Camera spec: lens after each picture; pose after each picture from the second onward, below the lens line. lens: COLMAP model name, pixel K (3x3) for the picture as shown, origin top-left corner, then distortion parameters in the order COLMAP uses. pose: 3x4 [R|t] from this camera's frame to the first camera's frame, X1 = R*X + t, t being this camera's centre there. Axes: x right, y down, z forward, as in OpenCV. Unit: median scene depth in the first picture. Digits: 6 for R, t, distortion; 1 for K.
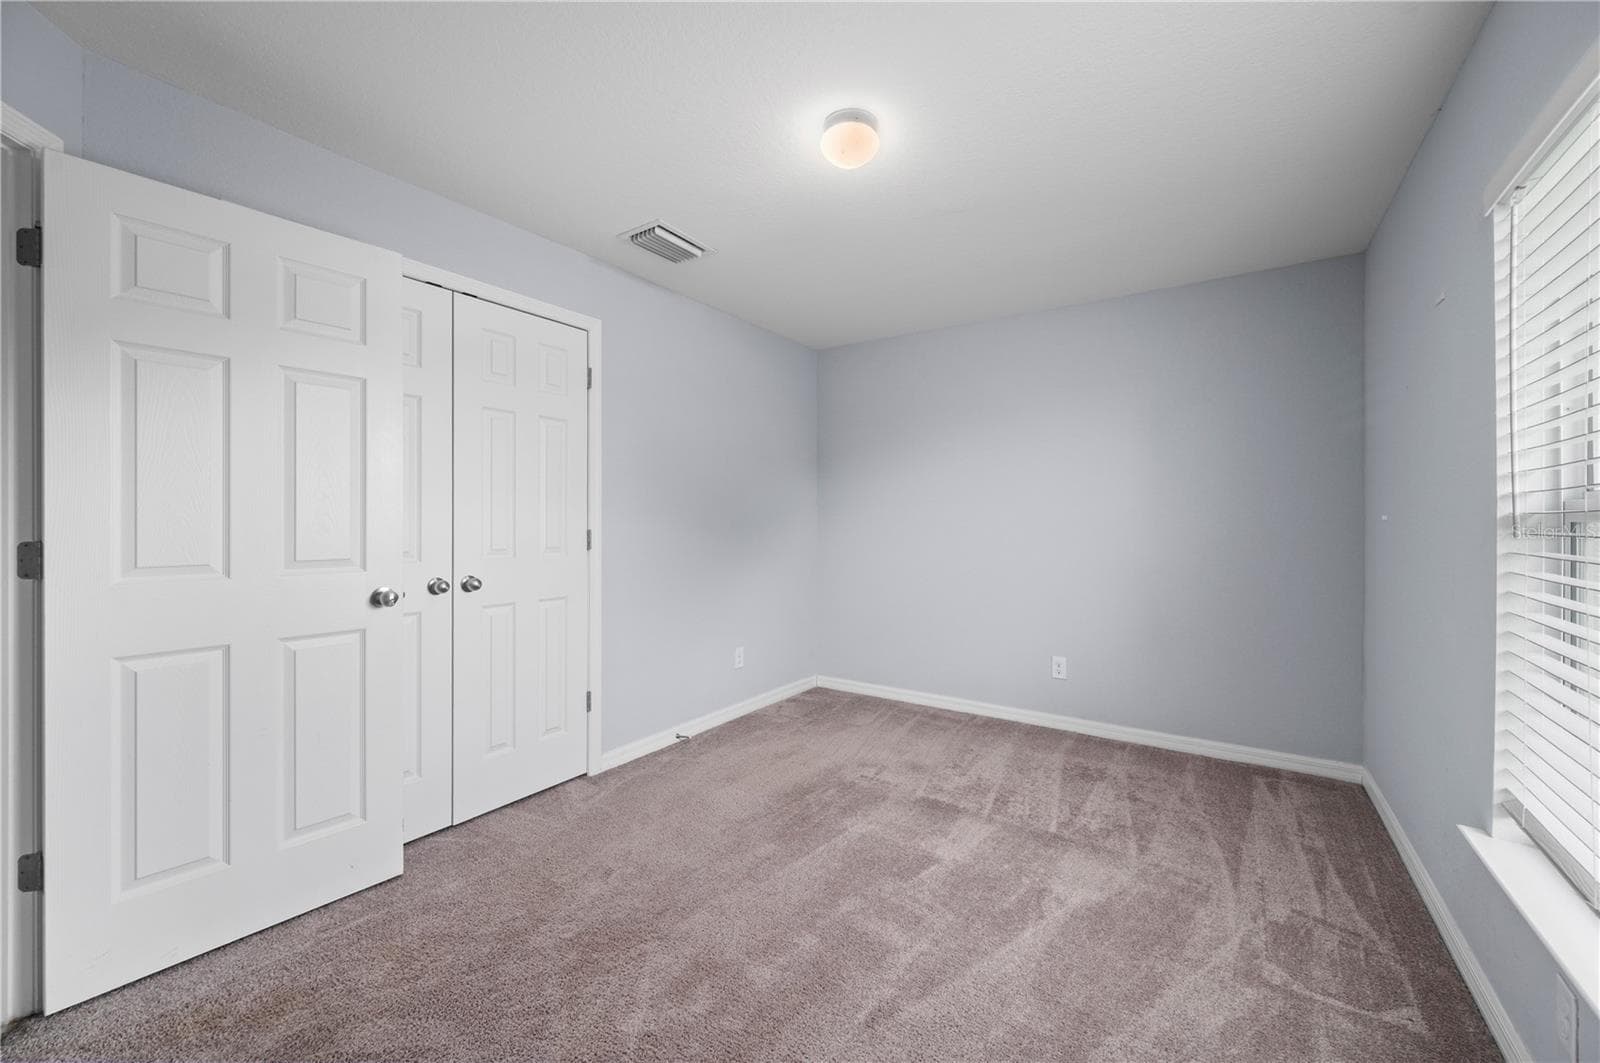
lens RADIAL K [[638.5, 0, 802.3], [0, 638.5, 527.3], [0, 0, 1]] dist [0.001272, 0.000279]
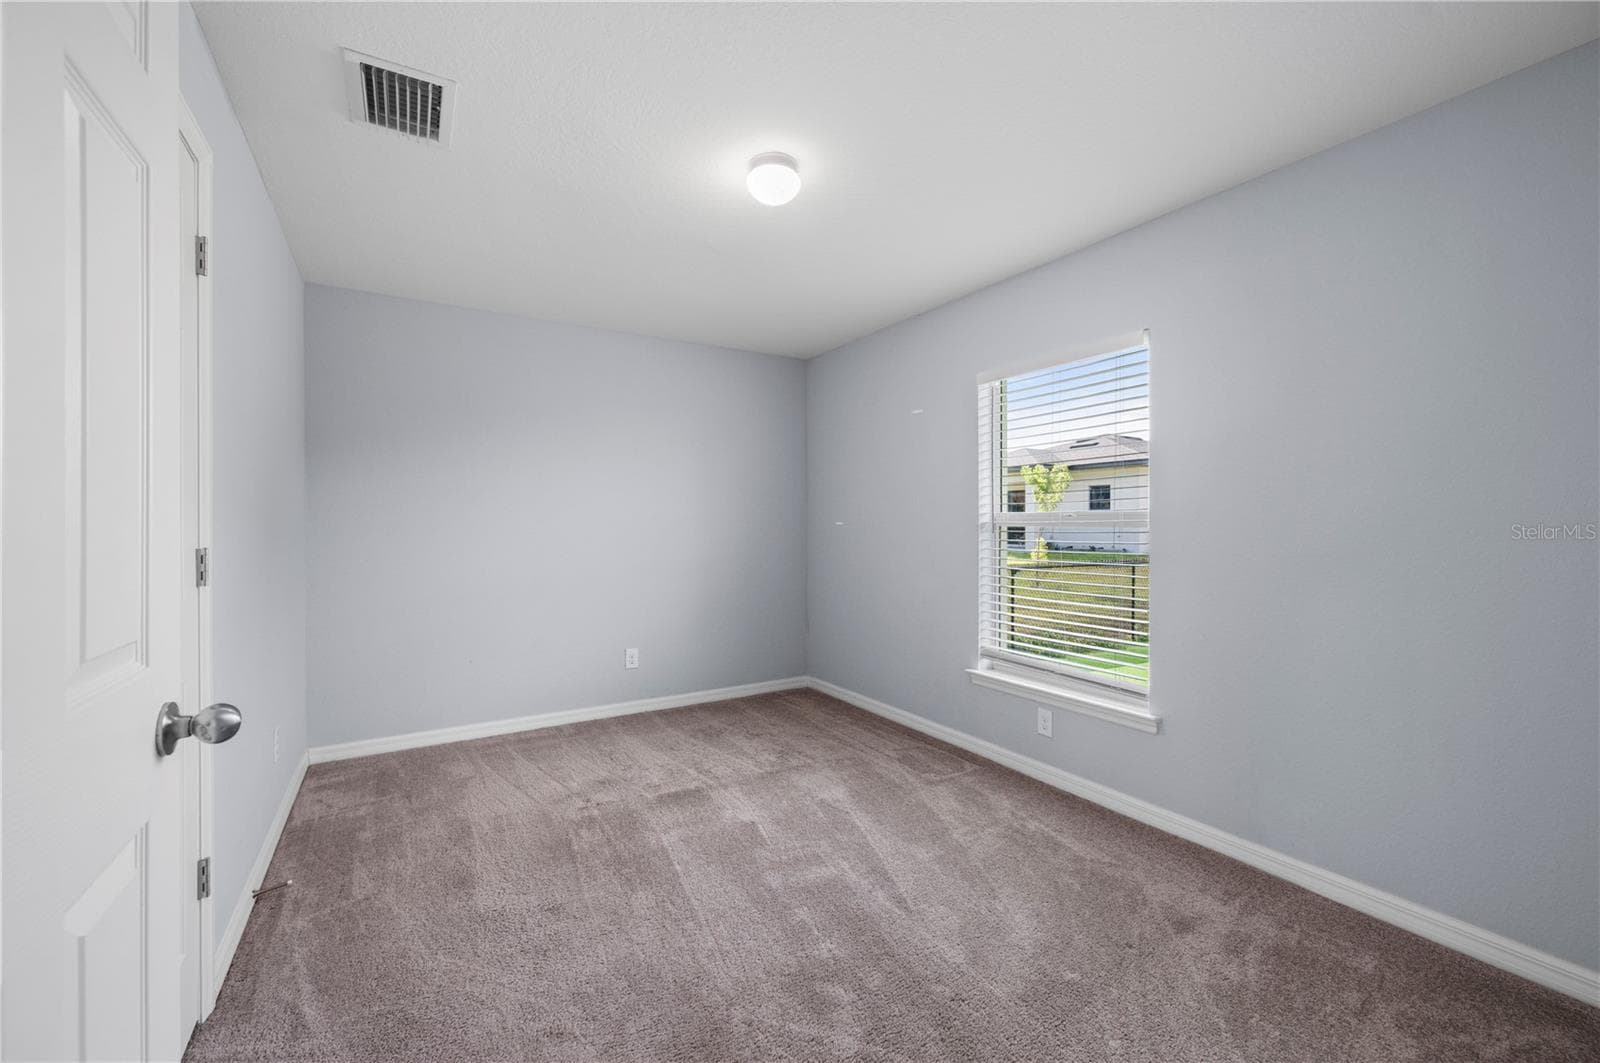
lens RADIAL K [[638.5, 0, 802.3], [0, 638.5, 527.3], [0, 0, 1]] dist [0.001272, 0.000279]
pose [[0.412340, -0.007536, 0.910999, -0.738909], [0.013378, 0.999908, 0.002216, -0.010953], [-0.910932, 0.011274, 0.412403, 0.408089]]
